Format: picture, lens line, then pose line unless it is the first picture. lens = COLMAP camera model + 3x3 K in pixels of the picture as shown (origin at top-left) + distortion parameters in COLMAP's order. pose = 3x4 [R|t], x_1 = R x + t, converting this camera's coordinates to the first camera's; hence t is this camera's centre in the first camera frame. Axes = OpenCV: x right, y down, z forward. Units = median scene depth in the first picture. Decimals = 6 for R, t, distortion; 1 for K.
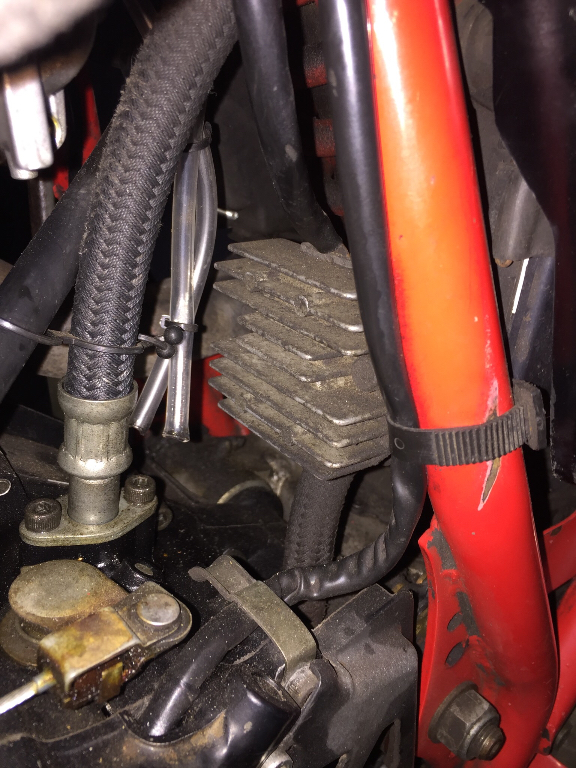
lens RADIAL K [[659.5, 0, 288.8], [0, 659.5, 385.9], [0, 0, 1]] dist [0.062239, -0.096522]
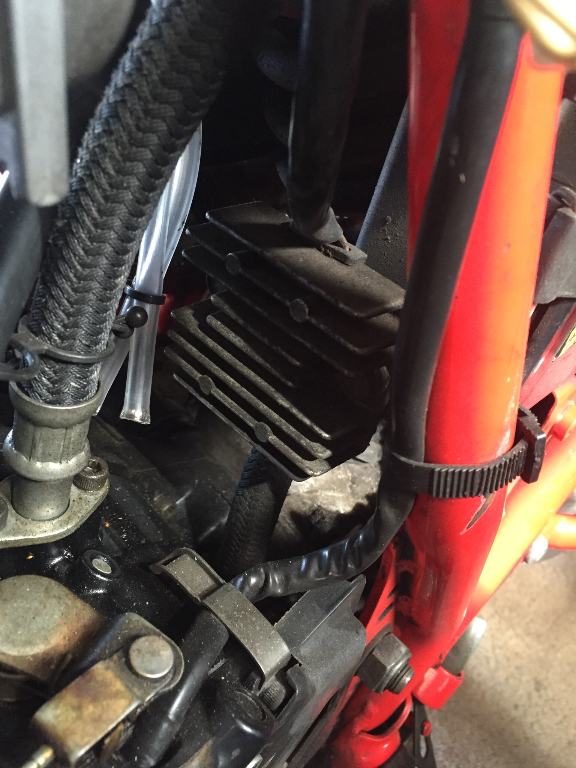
lens RADIAL K [[659.5, 0, 284.0], [0, 659.5, 379.0], [0, 0, 1]] dist [0.062239, -0.096522]
pose [[0.977253, 0.042294, 0.207816, -0.208664], [-0.088035, 0.972397, 0.216086, -0.250968], [-0.192941, -0.229466, 0.954002, 0.135738]]
